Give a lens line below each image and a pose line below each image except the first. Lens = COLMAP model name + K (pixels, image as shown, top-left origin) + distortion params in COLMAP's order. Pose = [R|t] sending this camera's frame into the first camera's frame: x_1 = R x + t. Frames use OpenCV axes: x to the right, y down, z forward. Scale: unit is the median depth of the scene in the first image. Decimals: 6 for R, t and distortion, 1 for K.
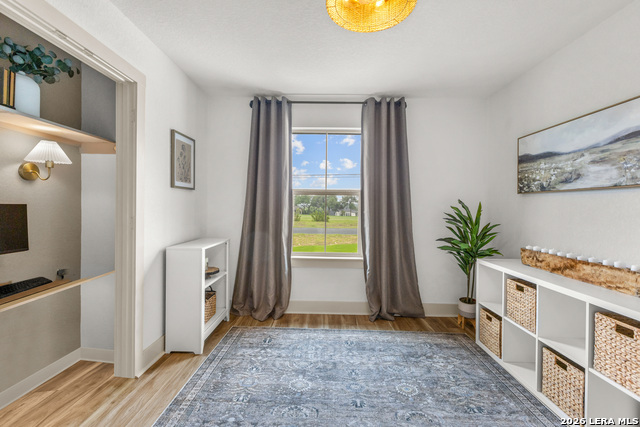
lens RADIAL K [[285.5, 0, 317.3], [0, 285.5, 212.1], [0, 0, 1]] dist [-0.003427, 0.000330]
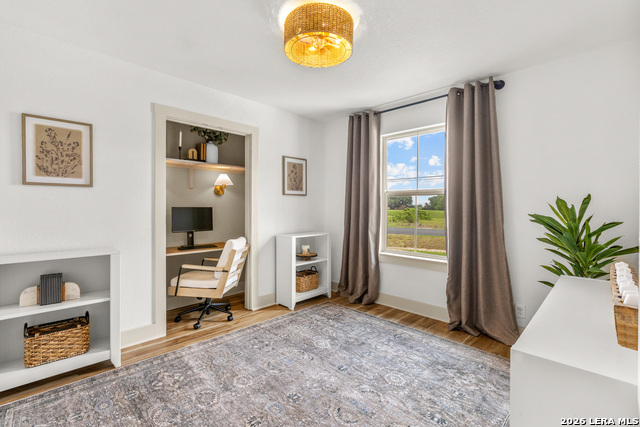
lens RADIAL K [[285.5, 0, 302.7], [0, 285.5, 213.8], [0, 0, 1]] dist [-0.003427, 0.000330]
pose [[0.718134, 0.007289, -0.695867, 0.575214], [-0.005329, 0.999973, 0.004974, 0.002974], [0.695885, 0.000137, 0.718154, 0.001819]]
